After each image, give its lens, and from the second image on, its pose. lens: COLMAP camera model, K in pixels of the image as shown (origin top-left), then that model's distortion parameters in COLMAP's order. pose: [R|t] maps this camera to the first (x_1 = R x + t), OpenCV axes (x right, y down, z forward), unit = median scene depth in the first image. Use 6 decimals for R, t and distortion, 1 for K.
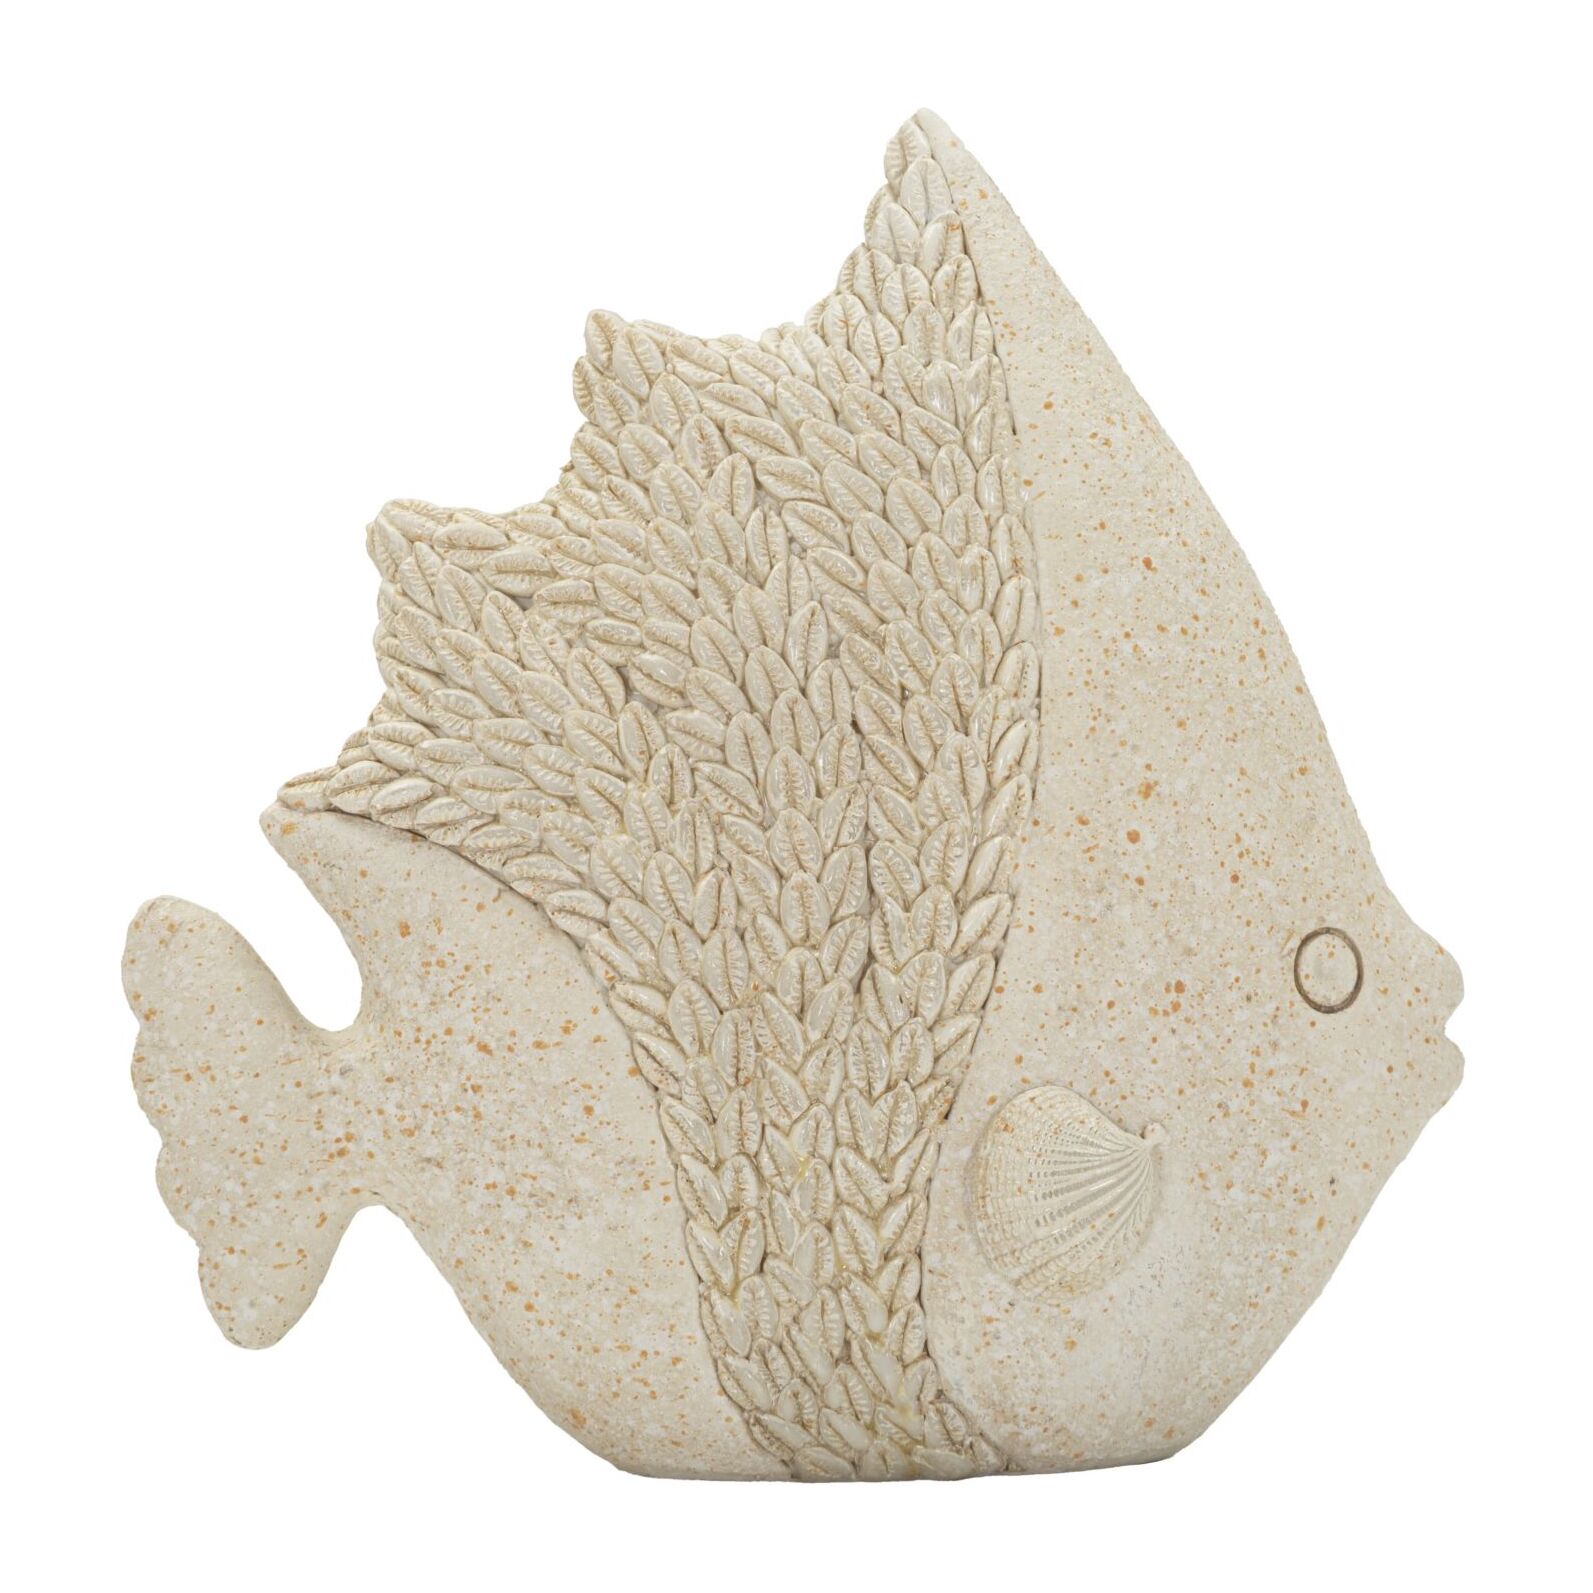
lens RADIAL K [[6177.2, 0, 796.5], [0, 6177.2, 796.5], [0, 0, 1]] dist [0.272058, 1.459843]
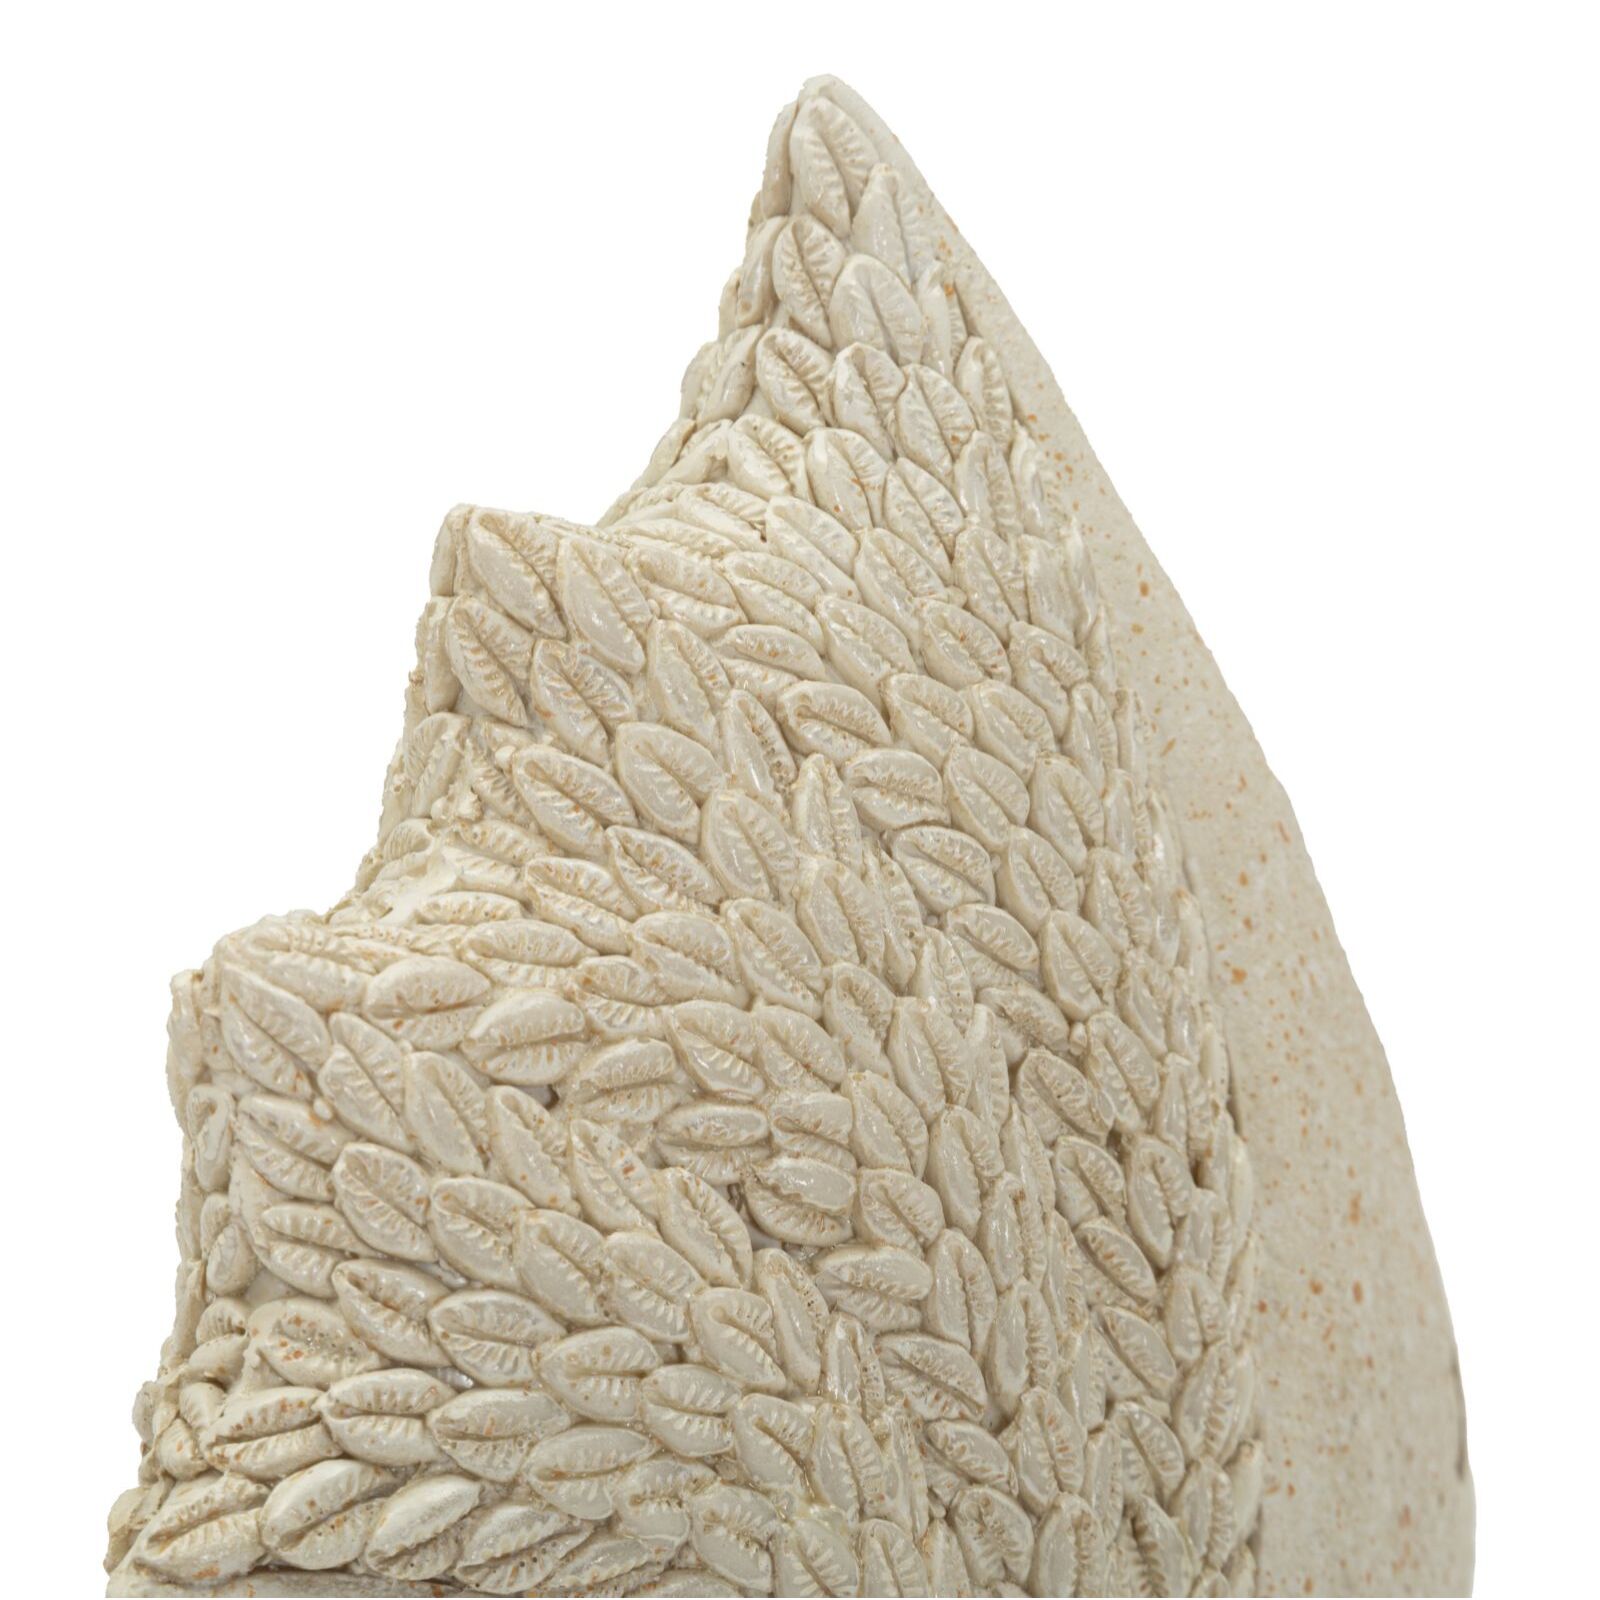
lens RADIAL K [[5635.0, 0, 800.0], [0, 5635.0, 800.0], [0, 0, 1]] dist [0.138823, 0.701042]
pose [[0.716965, -0.152538, 0.680216, -0.350420], [0.067006, 0.986328, 0.150557, -0.127012], [-0.693882, -0.062366, 0.717383, 0.646857]]
